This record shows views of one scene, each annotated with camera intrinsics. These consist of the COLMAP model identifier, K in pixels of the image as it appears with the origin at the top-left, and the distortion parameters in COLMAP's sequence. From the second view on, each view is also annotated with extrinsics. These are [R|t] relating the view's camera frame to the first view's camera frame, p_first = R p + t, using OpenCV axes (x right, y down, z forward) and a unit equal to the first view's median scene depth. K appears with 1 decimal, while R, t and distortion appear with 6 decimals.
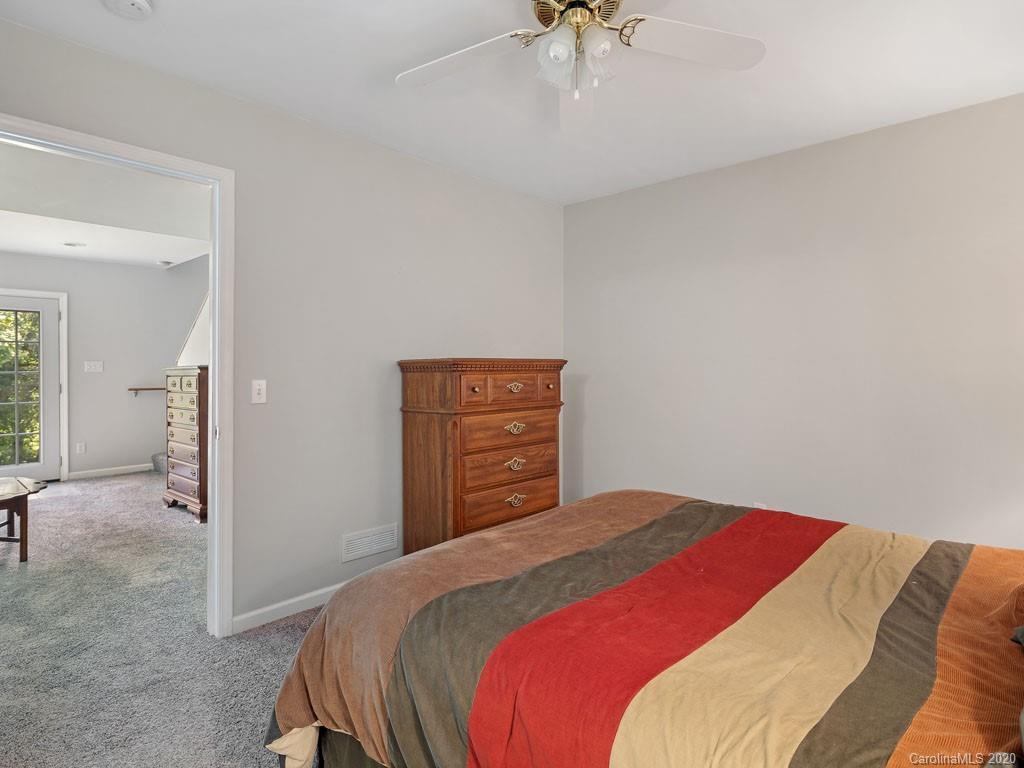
lens RADIAL K [[572.7, 0, 517.4], [0, 572.7, 368.8], [0, 0, 1]] dist [0.018734, 0.002047]
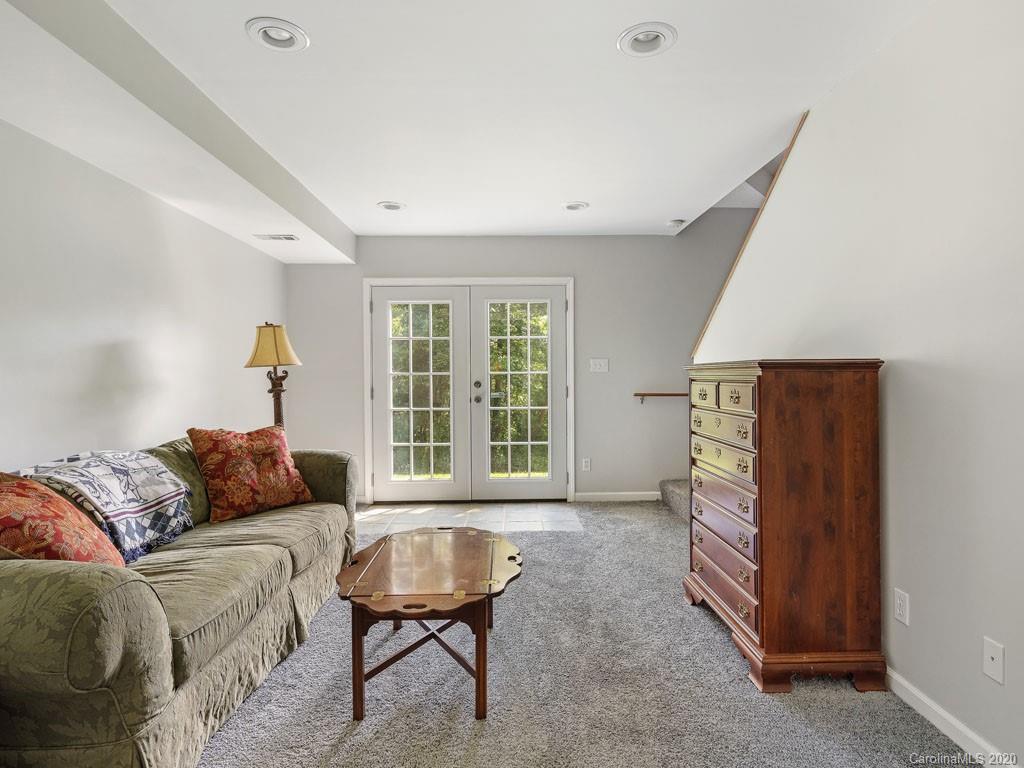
lens RADIAL K [[572.7, 0, 517.4], [0, 572.7, 368.8], [0, 0, 1]] dist [0.018734, 0.002047]
pose [[0.704094, 0.001002, -0.710106, -0.314170], [-0.000731, 0.999999, 0.000686, 0.000755], [0.710106, 0.000036, 0.704095, 0.460081]]
